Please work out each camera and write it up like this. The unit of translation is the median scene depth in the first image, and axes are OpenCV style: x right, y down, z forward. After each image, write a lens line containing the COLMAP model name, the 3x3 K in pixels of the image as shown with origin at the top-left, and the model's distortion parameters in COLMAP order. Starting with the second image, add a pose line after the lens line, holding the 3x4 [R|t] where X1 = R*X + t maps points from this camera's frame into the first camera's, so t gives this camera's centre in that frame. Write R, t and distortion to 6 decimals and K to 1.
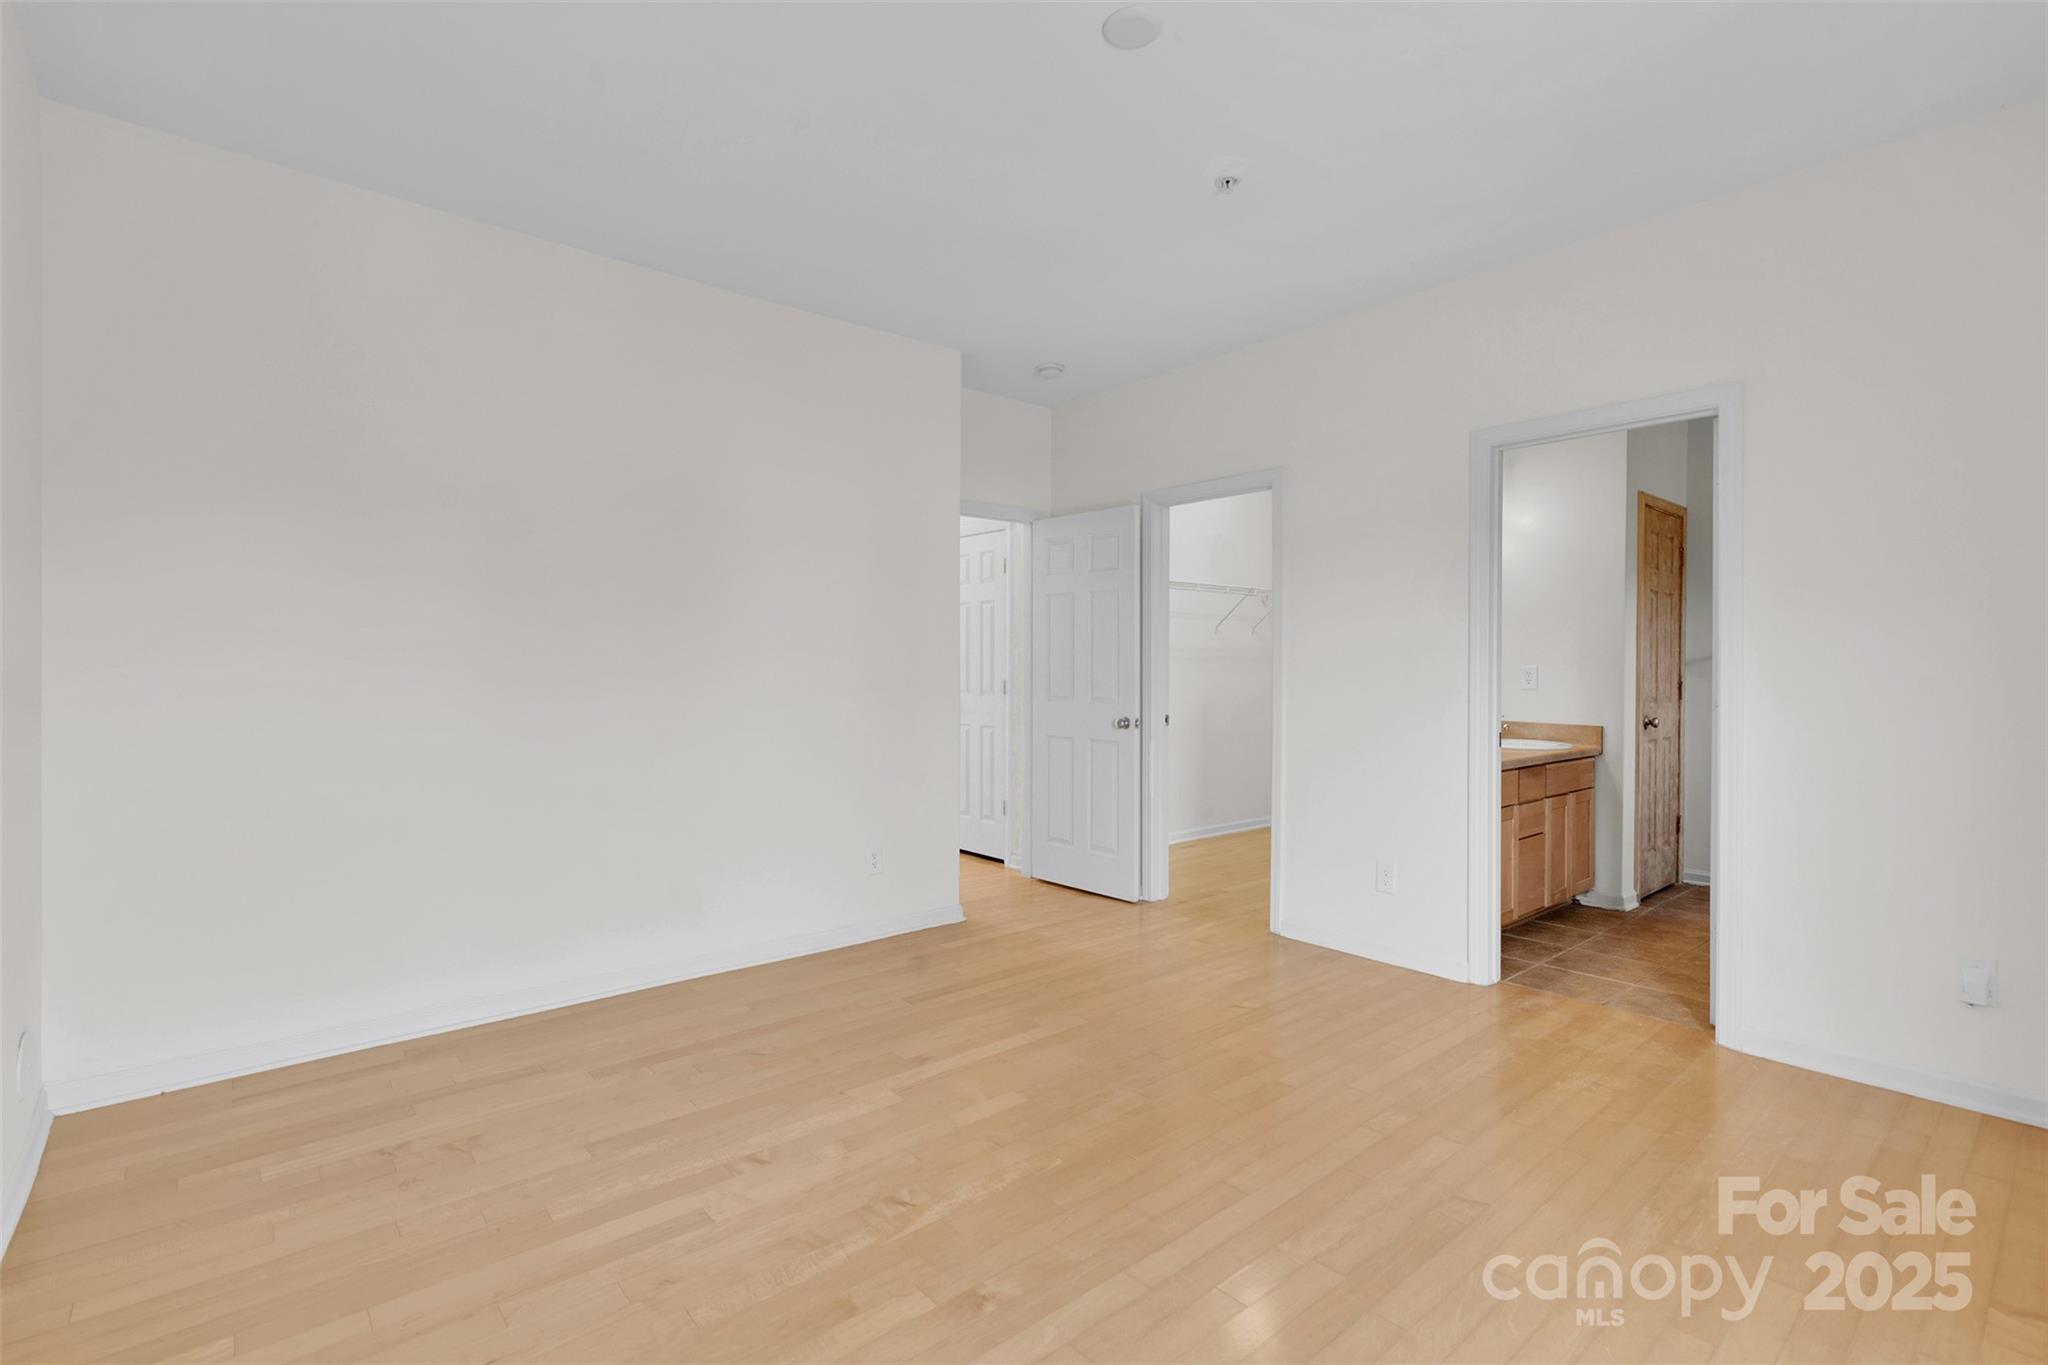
lens RADIAL K [[934.5, 0, 1021.9], [0, 934.5, 679.7], [0, 0, 1]] dist [0.009282, 0.001725]
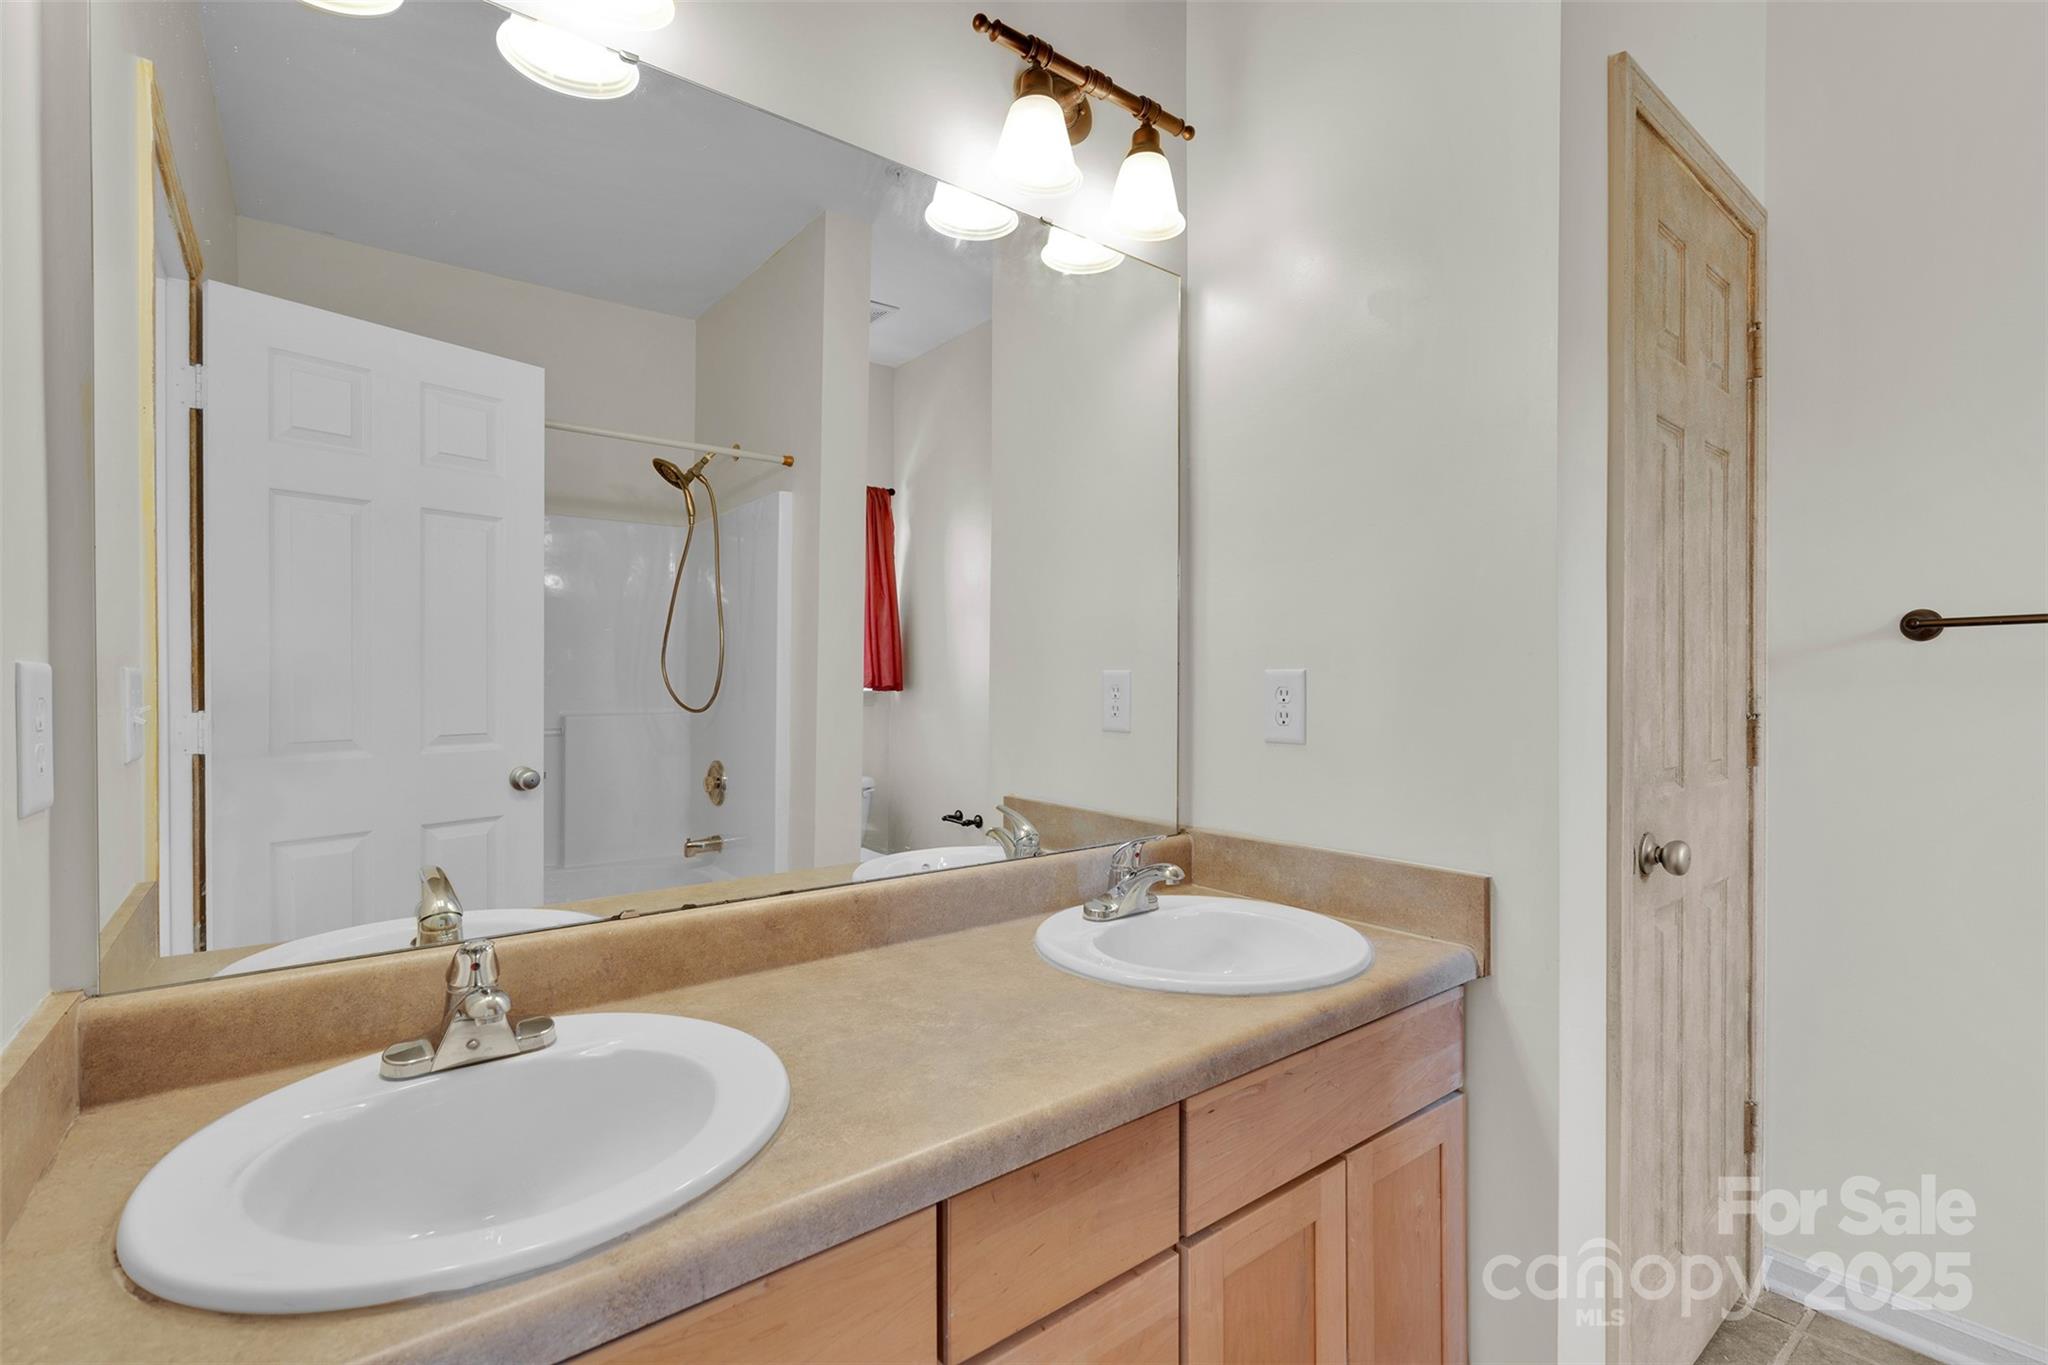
lens RADIAL K [[934.5, 0, 1018.8], [0, 934.5, 688.2], [0, 0, 1]] dist [0.009282, 0.001725]
pose [[0.999609, -0.008532, -0.026634, 0.457157], [0.008561, 0.999963, 0.000976, -0.009811], [0.026625, -0.001204, 0.999645, 0.670976]]
